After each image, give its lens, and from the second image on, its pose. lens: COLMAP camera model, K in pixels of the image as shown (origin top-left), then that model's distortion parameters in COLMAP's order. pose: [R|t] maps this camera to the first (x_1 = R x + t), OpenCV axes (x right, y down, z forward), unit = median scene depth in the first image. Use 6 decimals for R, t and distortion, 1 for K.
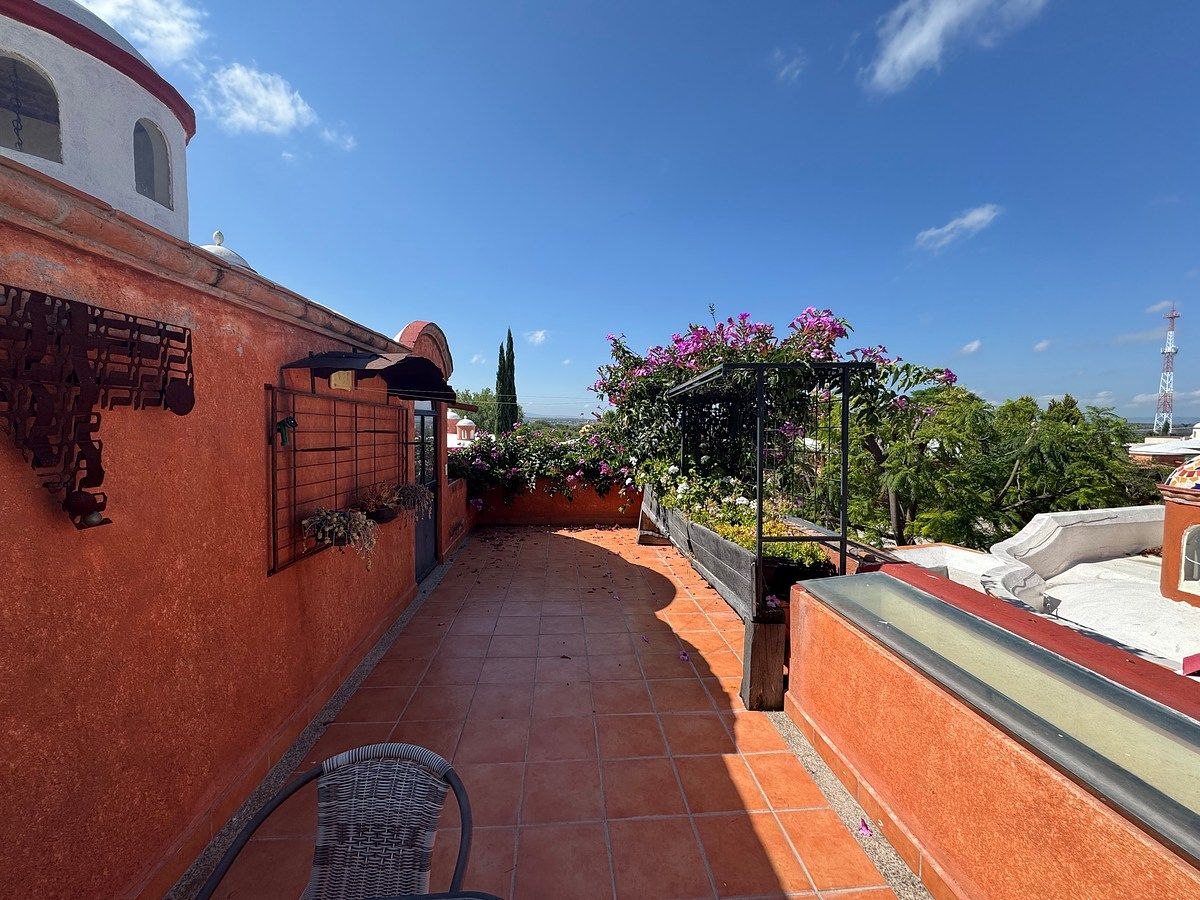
lens RADIAL K [[479.1, 0, 602.8], [0, 479.1, 449.9], [0, 0, 1]] dist [0.002969, -0.000089]
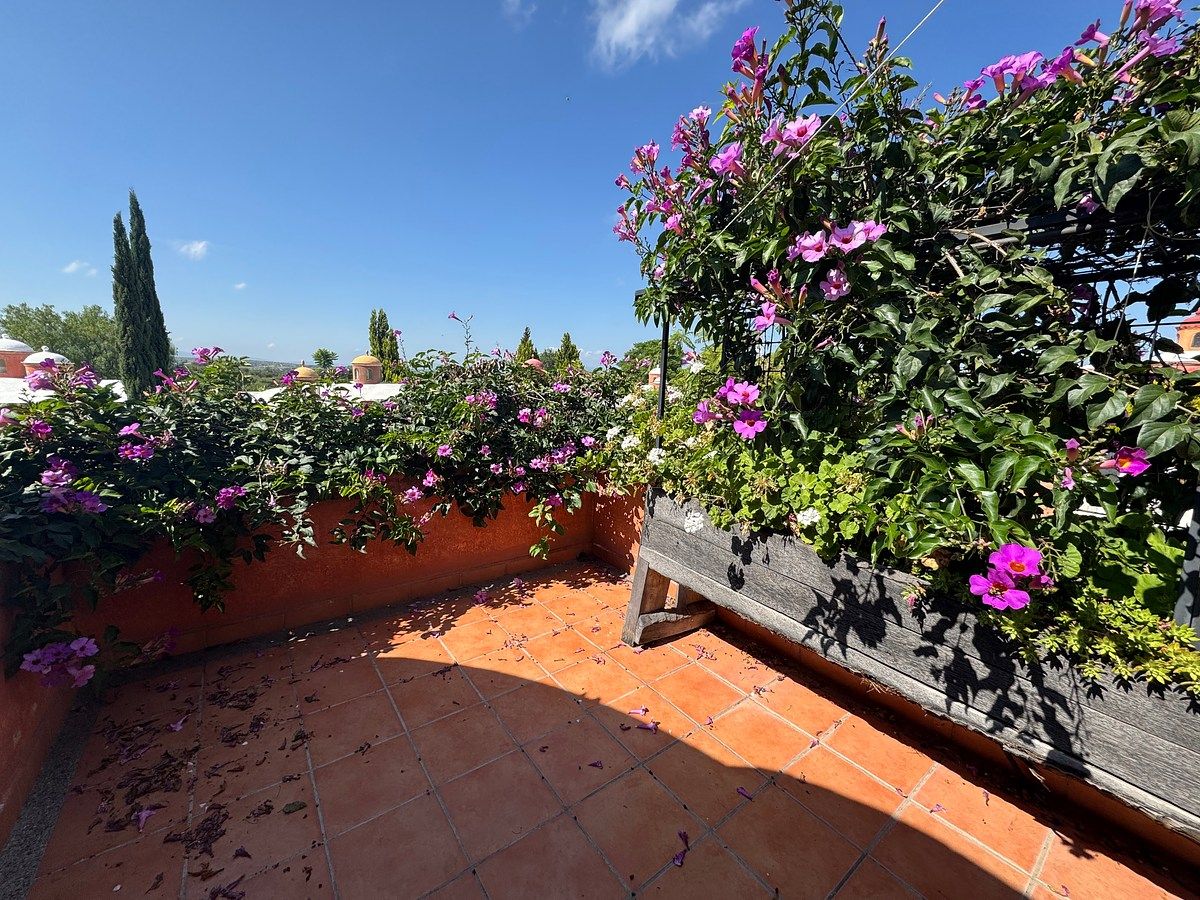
lens RADIAL K [[478.7, 0, 601.7], [0, 478.7, 449.7], [0, 0, 1]] dist [-0.000223, 0.000158]
pose [[0.846237, -0.070803, 0.528081, -0.363526], [0.012593, 0.993512, 0.113026, -0.049758], [-0.532658, -0.088997, 0.841638, 1.571823]]
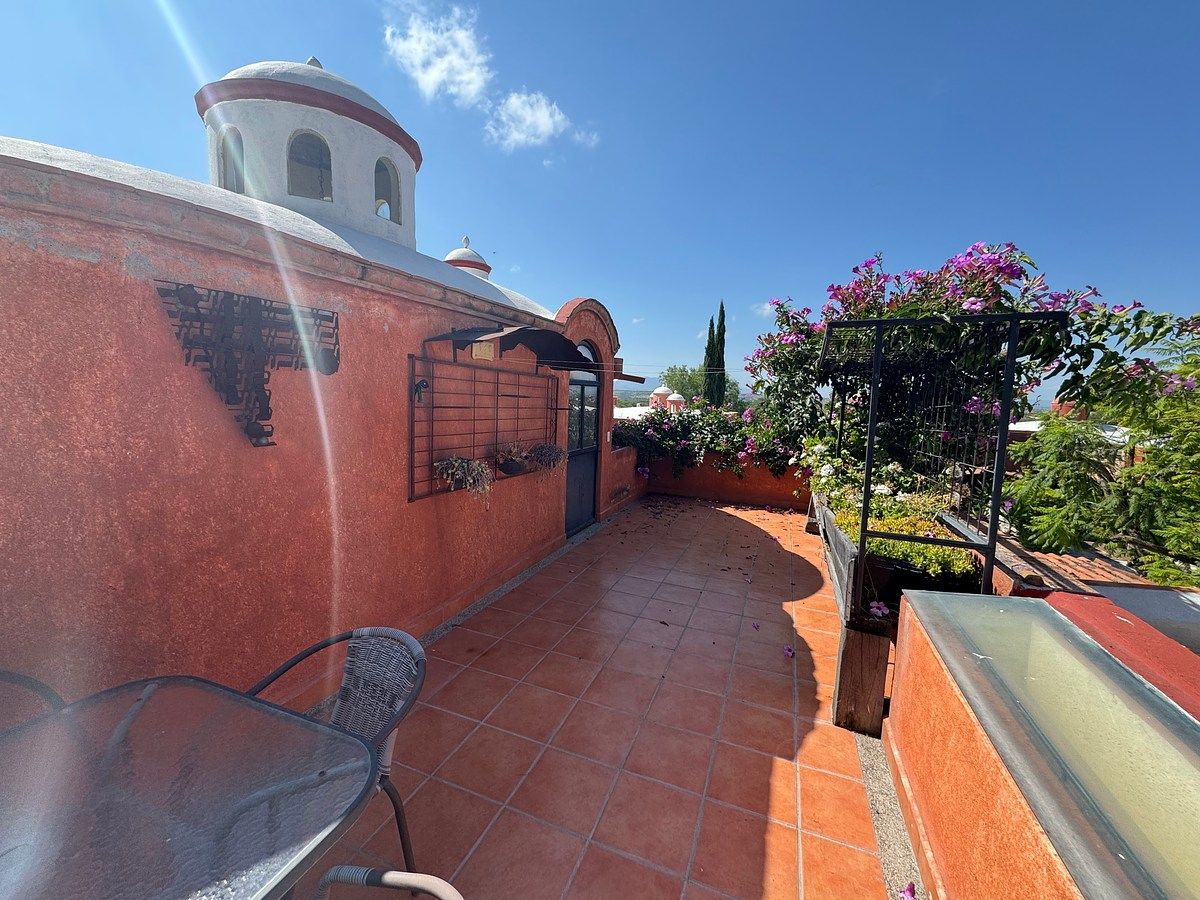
lens RADIAL K [[478.7, 0, 601.7], [0, 478.7, 449.7], [0, 0, 1]] dist [-0.000223, 0.000158]
pose [[0.896787, 0.069316, -0.437000, 0.260538], [-0.047952, 0.997061, 0.059747, 0.013161], [0.439857, -0.032625, 0.897475, 0.049869]]
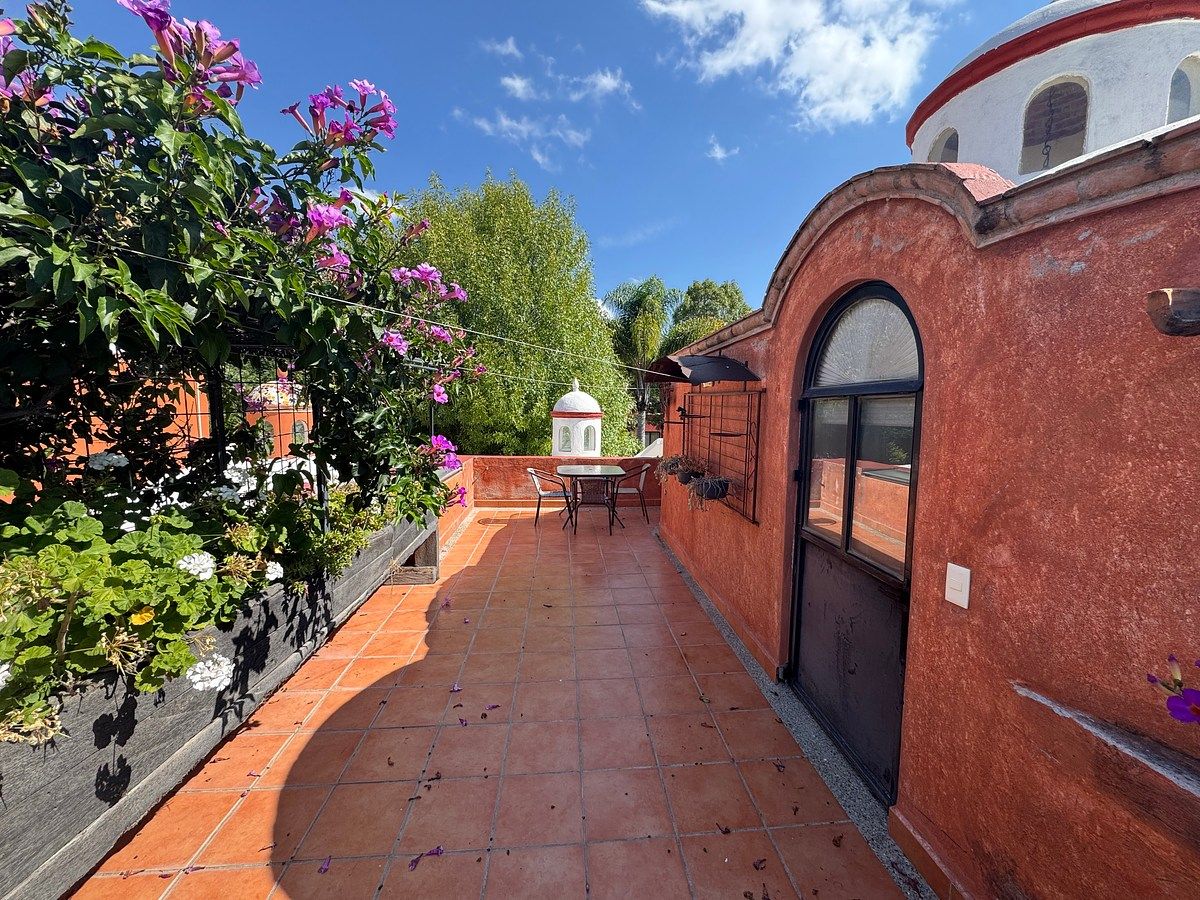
lens RADIAL K [[478.7, 0, 601.7], [0, 478.7, 449.7], [0, 0, 1]] dist [-0.000223, 0.000158]
pose [[-0.999737, -0.022822, 0.002209, -0.239793], [-0.022284, 0.989805, 0.140674, -0.135330], [-0.005396, 0.140588, -0.990054, 2.483737]]
